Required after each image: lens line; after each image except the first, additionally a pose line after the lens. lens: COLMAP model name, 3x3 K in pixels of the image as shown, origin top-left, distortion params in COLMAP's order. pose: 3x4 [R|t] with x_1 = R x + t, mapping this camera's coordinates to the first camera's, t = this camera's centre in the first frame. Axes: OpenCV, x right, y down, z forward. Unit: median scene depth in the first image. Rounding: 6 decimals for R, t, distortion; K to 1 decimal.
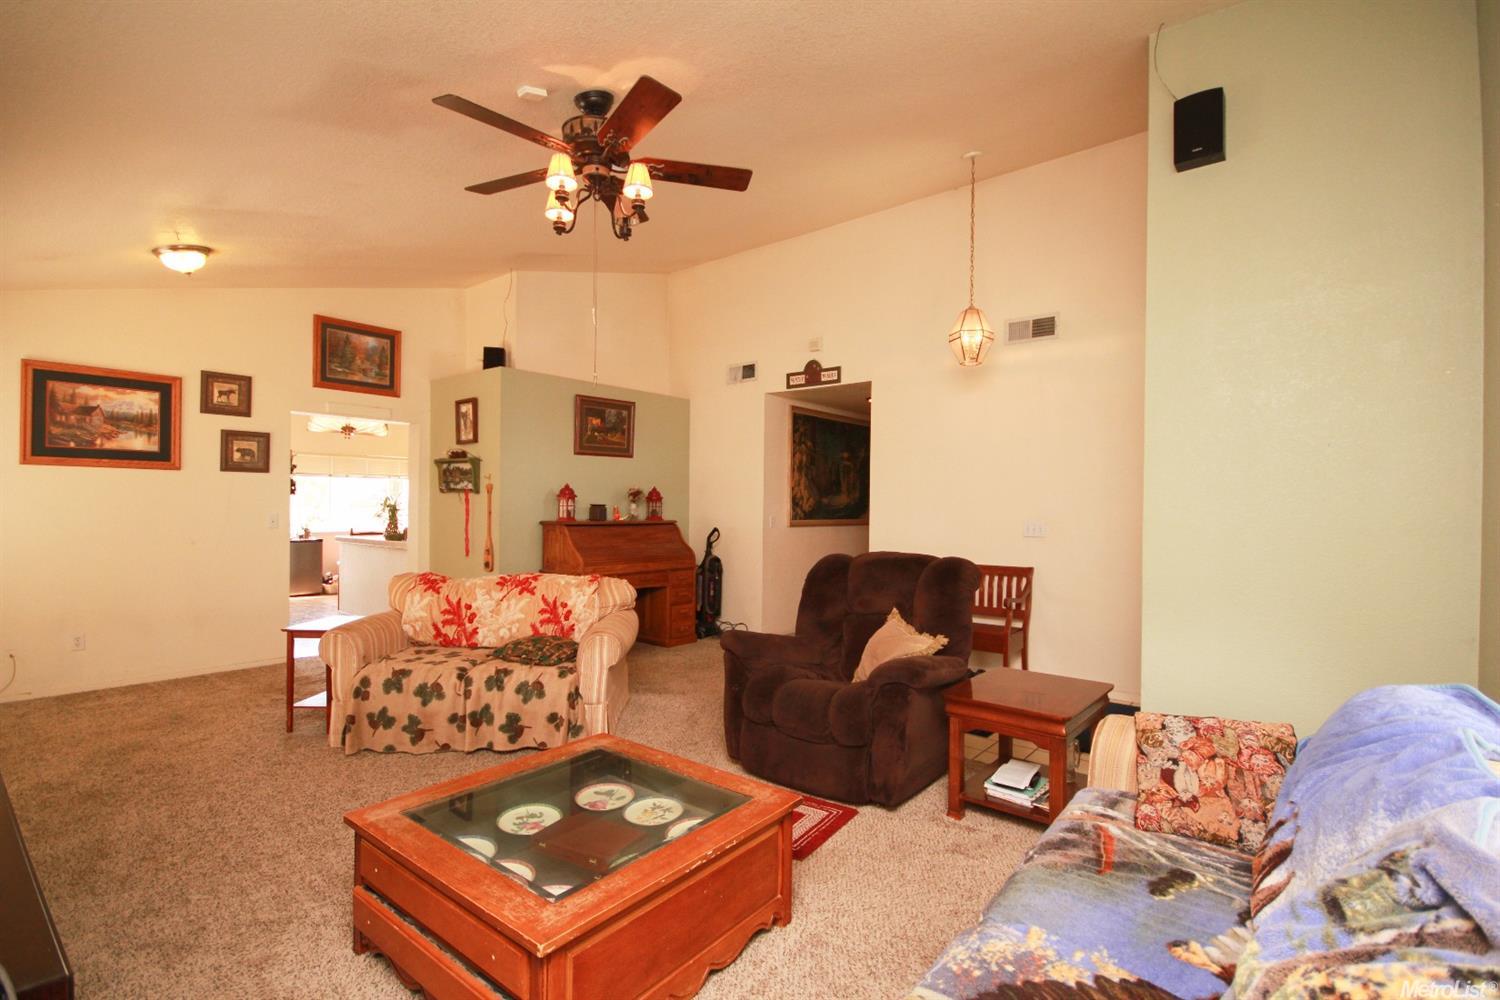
lens RADIAL K [[695.5, 0, 753.5], [0, 695.5, 501.4], [0, 0, 1]] dist [0.007293, -0.009459]
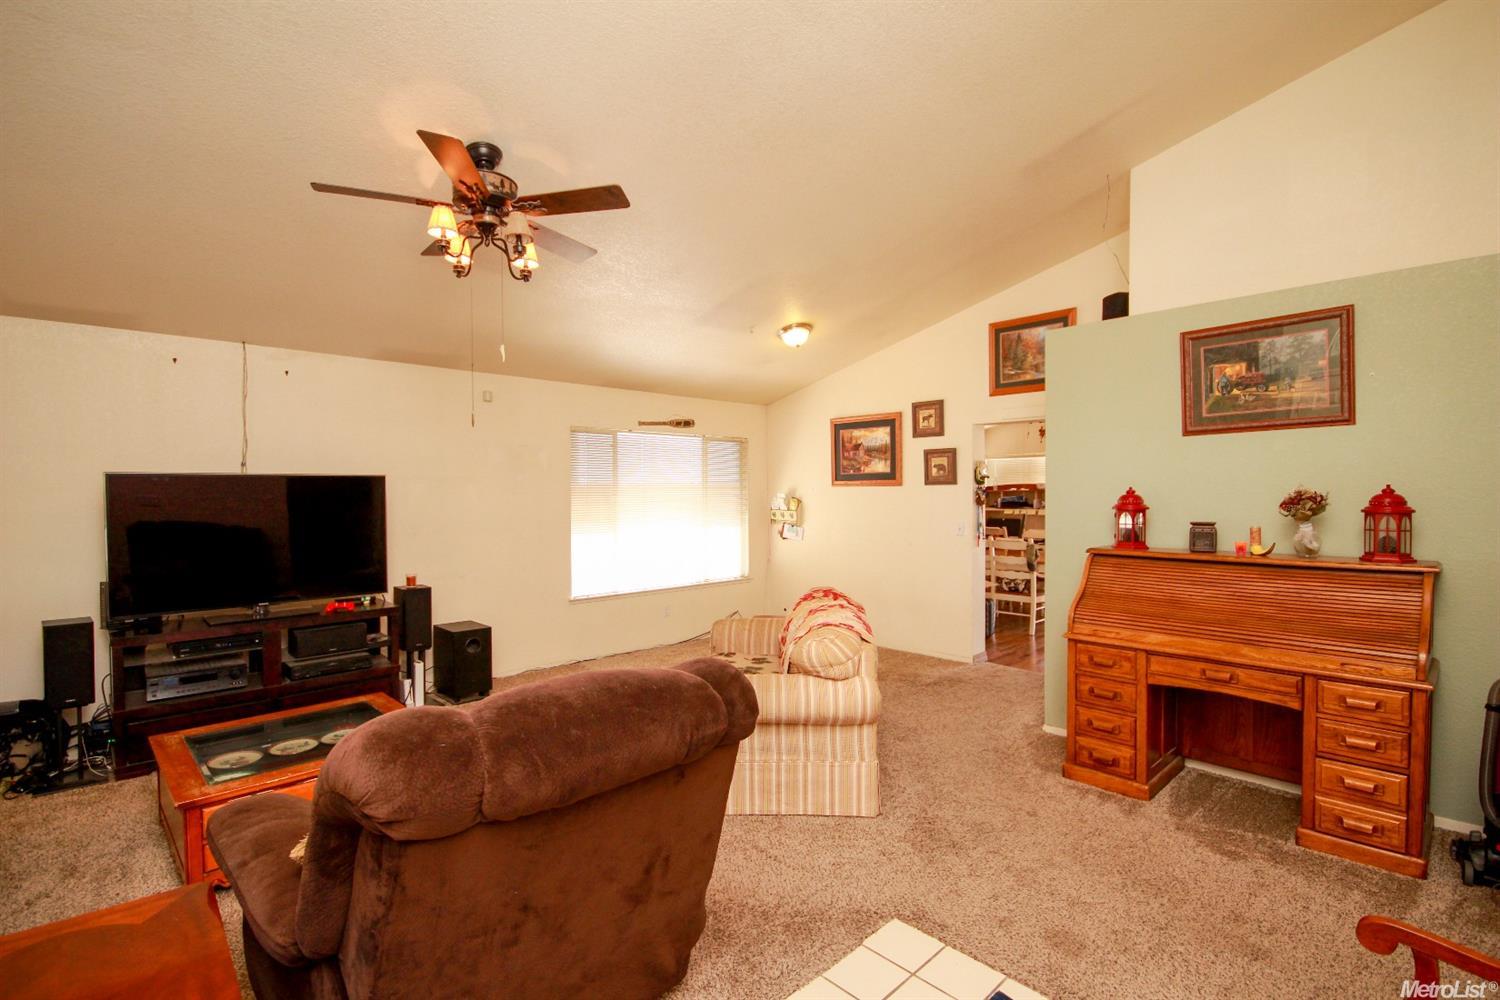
lens RADIAL K [[695.5, 0, 755.2], [0, 695.5, 504.2], [0, 0, 1]] dist [0.007293, -0.009459]
pose [[-0.106601, 0.004302, -0.994293, 0.427457], [0.007801, 0.999963, 0.003490, -0.017364], [0.994271, -0.007384, -0.106631, 0.825837]]
